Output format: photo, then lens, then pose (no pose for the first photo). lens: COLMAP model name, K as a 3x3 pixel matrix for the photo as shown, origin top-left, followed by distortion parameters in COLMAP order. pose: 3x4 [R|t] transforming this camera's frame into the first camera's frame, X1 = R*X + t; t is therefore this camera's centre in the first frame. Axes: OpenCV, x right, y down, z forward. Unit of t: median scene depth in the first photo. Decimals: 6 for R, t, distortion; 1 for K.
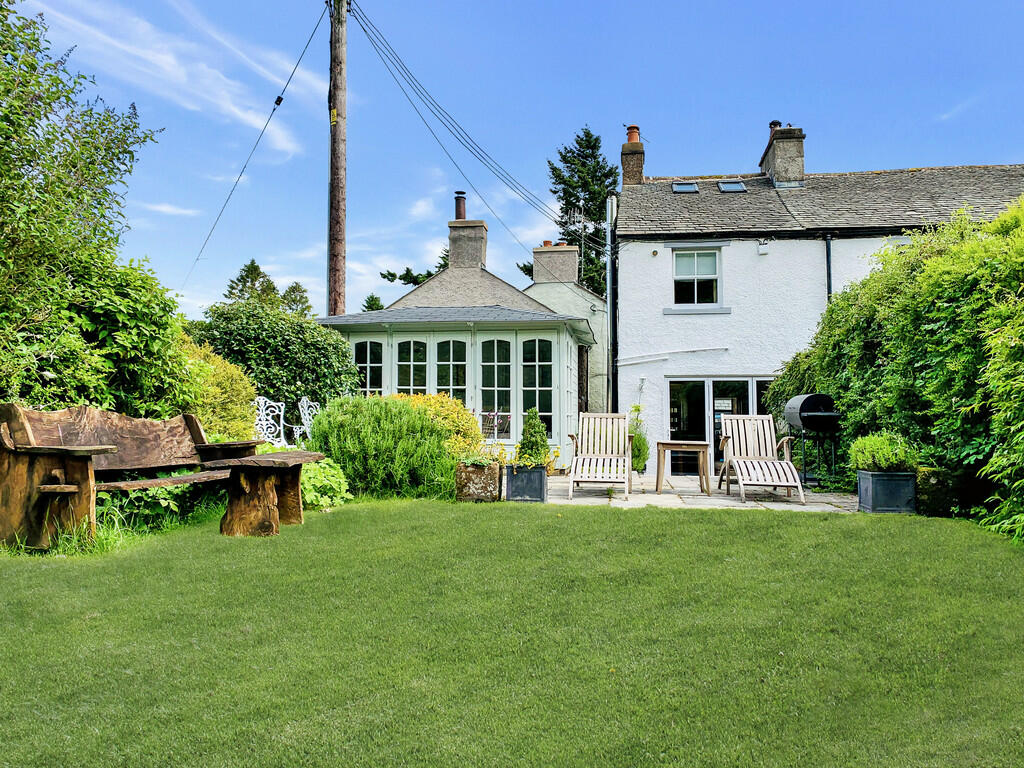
lens RADIAL K [[800.6, 0, 515.0], [0, 800.6, 376.1], [0, 0, 1]] dist [0.070801, -0.126197]
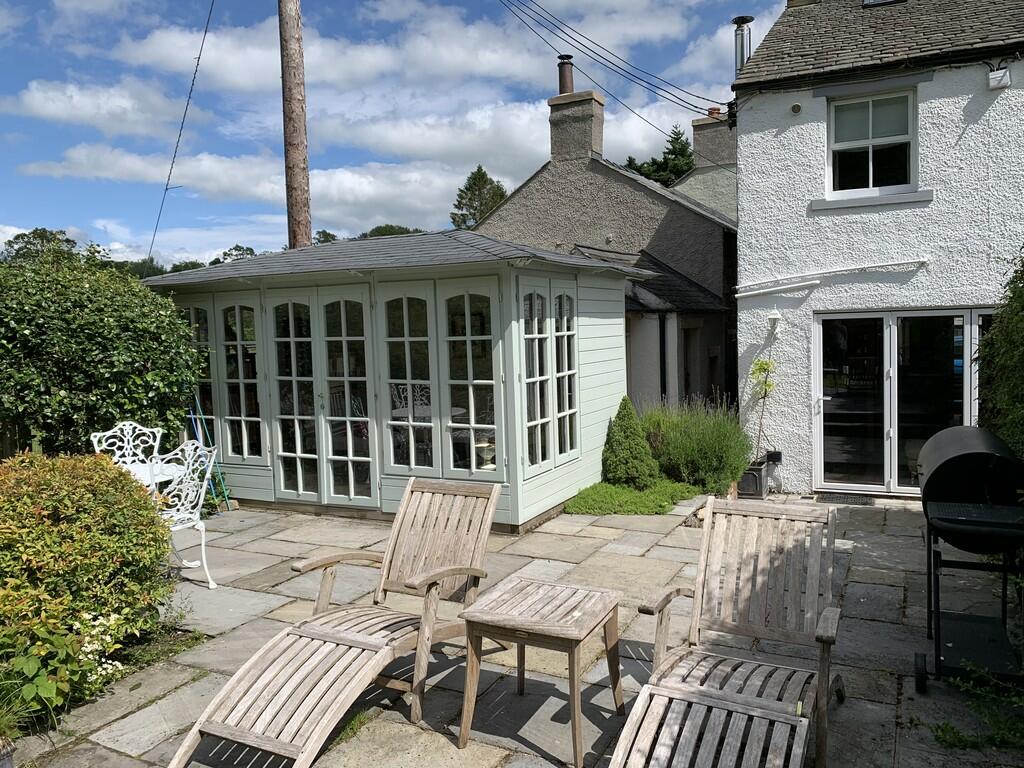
lens RADIAL K [[800.6, 0, 515.0], [0, 800.6, 376.1], [0, 0, 1]] dist [0.070801, -0.126197]
pose [[0.946557, -0.013848, -0.322240, 0.166181], [0.055578, 0.991137, 0.120663, -0.038264], [0.317713, -0.132124, 0.938936, 0.332629]]
